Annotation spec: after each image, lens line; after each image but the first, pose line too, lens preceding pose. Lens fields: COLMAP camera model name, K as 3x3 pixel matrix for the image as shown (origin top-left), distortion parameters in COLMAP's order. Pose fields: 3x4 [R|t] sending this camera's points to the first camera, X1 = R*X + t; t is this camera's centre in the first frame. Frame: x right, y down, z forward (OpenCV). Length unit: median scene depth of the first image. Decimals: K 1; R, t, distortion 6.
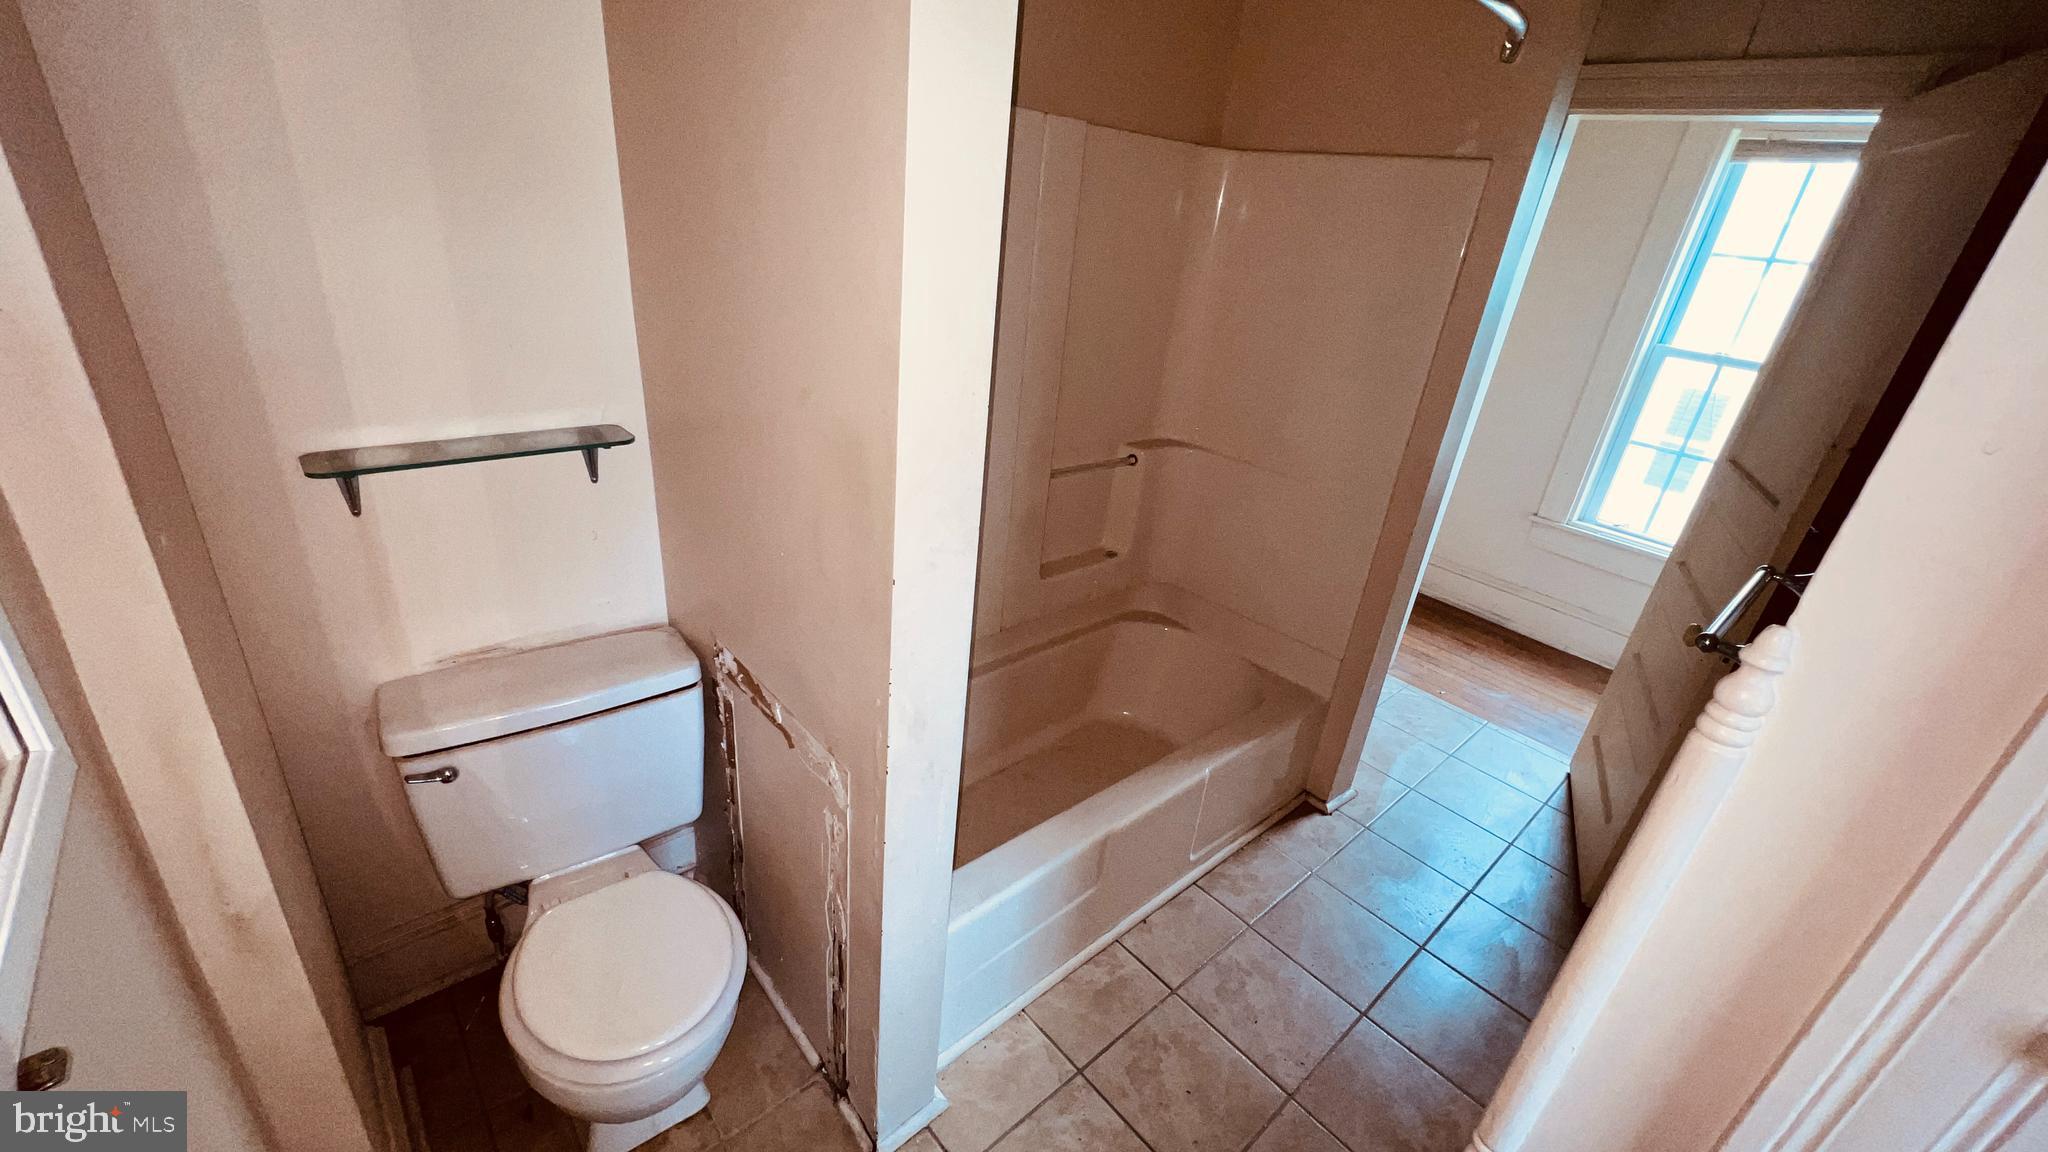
lens RADIAL K [[817.7, 0, 1024.8], [0, 817.7, 580.5], [0, 0, 1]] dist [-0.002703, 0.000481]
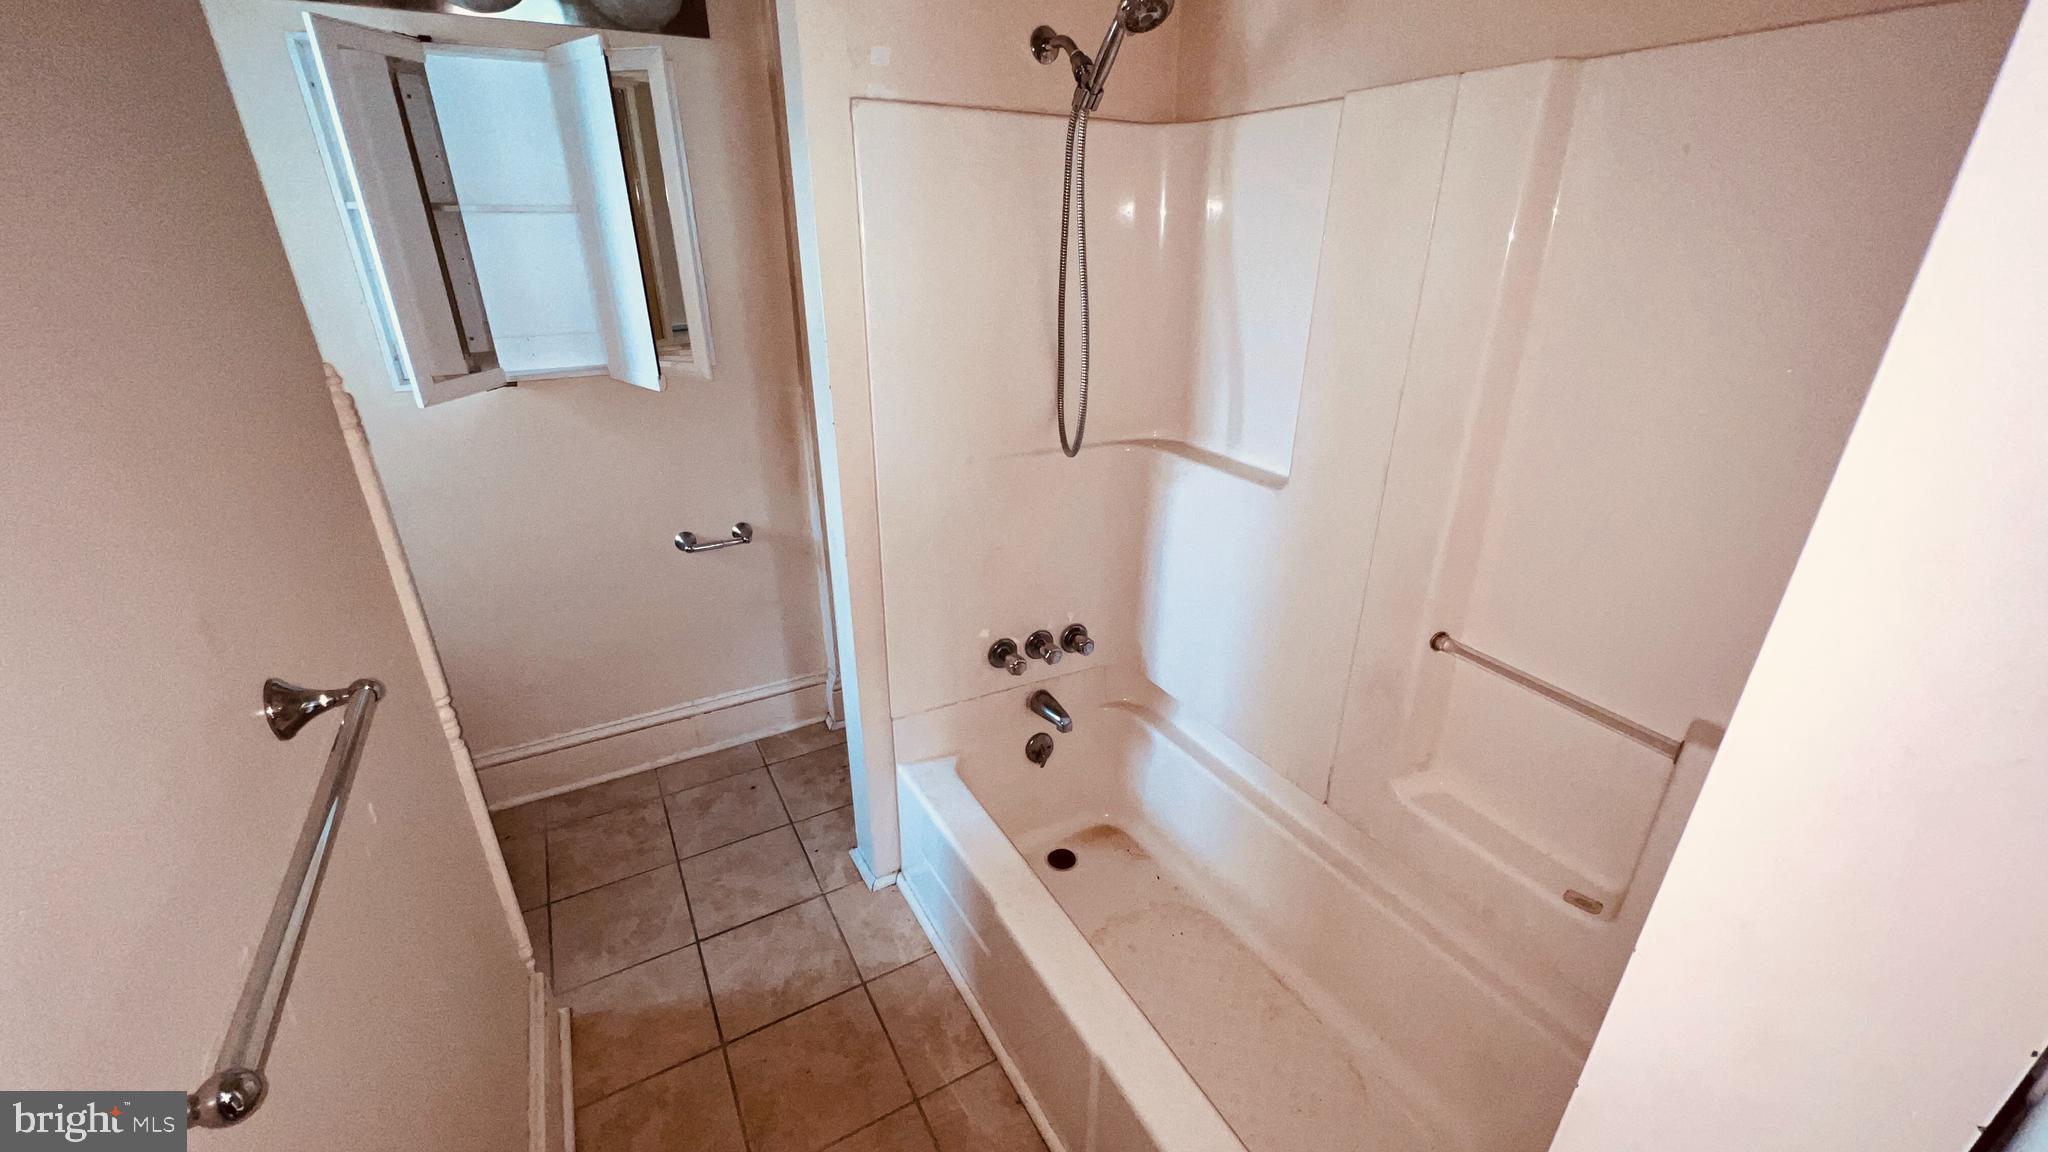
lens RADIAL K [[817.7, 0, 1024.8], [0, 817.7, 580.5], [0, 0, 1]] dist [-0.002703, 0.000481]
pose [[-0.206824, 0.301287, -0.930833, 0.917277], [-0.440982, 0.820575, 0.363581, -0.366014], [0.873361, 0.485677, -0.036852, 0.985541]]
